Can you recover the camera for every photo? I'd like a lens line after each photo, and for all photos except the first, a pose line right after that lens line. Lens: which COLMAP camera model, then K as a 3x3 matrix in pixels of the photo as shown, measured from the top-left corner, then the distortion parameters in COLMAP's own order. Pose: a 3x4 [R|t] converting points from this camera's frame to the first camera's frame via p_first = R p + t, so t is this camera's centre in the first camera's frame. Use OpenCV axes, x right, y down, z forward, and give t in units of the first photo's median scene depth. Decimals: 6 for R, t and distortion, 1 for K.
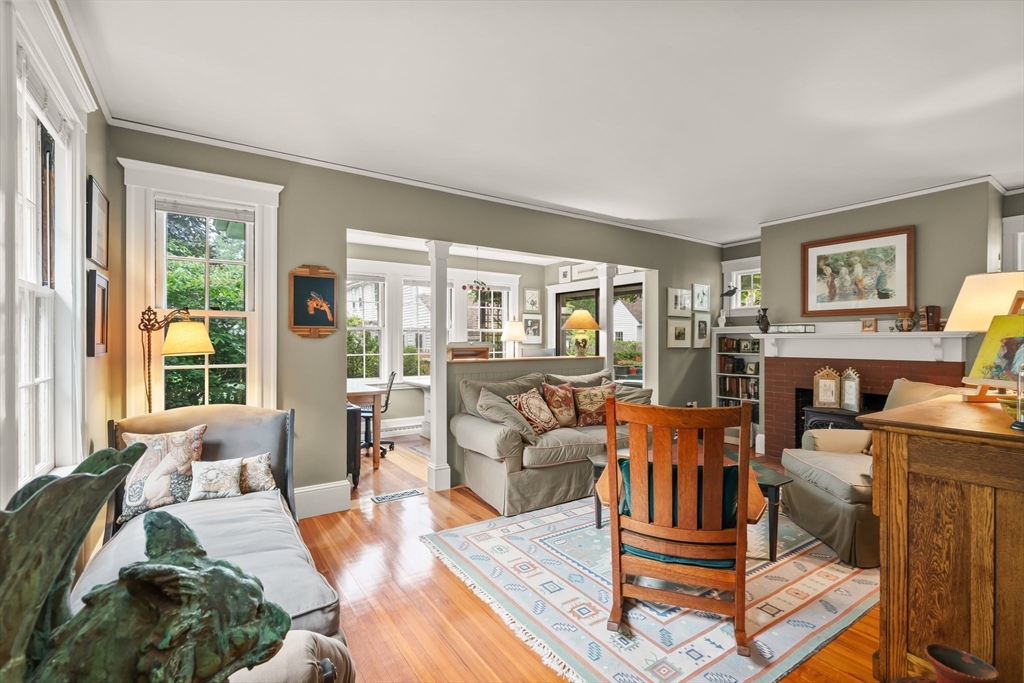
lens RADIAL K [[466.7, 0, 506.3], [0, 466.7, 345.2], [0, 0, 1]] dist [-0.000693, 0.000090]
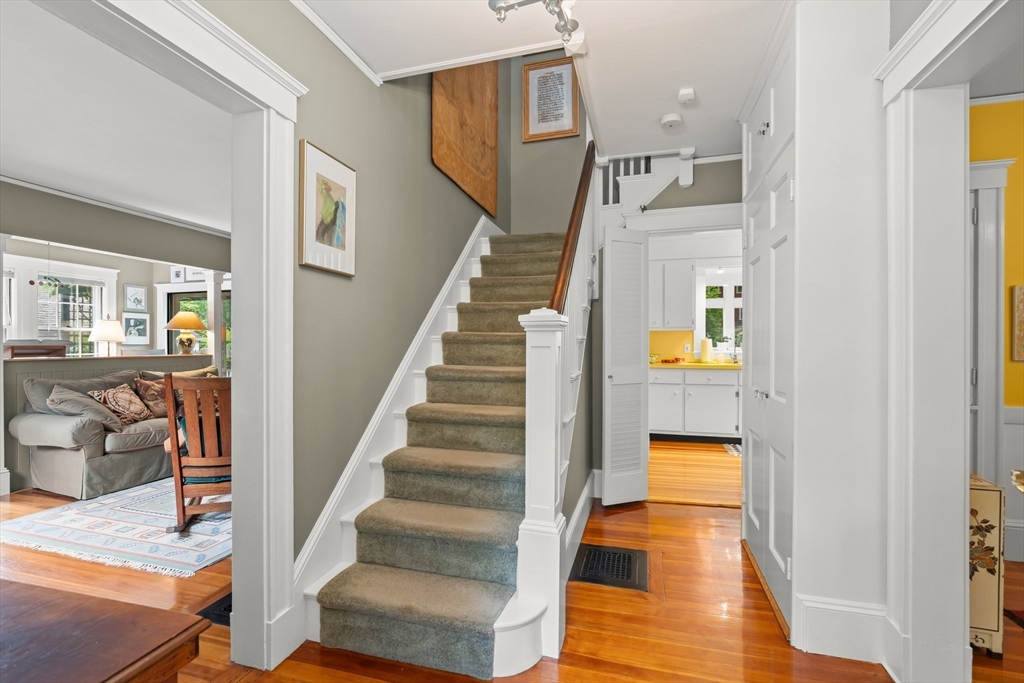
lens RADIAL K [[466.7, 0, 506.3], [0, 466.7, 345.2], [0, 0, 1]] dist [-0.000693, 0.000090]
pose [[0.766558, -0.003883, 0.642164, 0.048264], [0.009469, 0.999941, -0.005257, 0.020194], [-0.642105, 0.010110, 0.766550, -0.393365]]
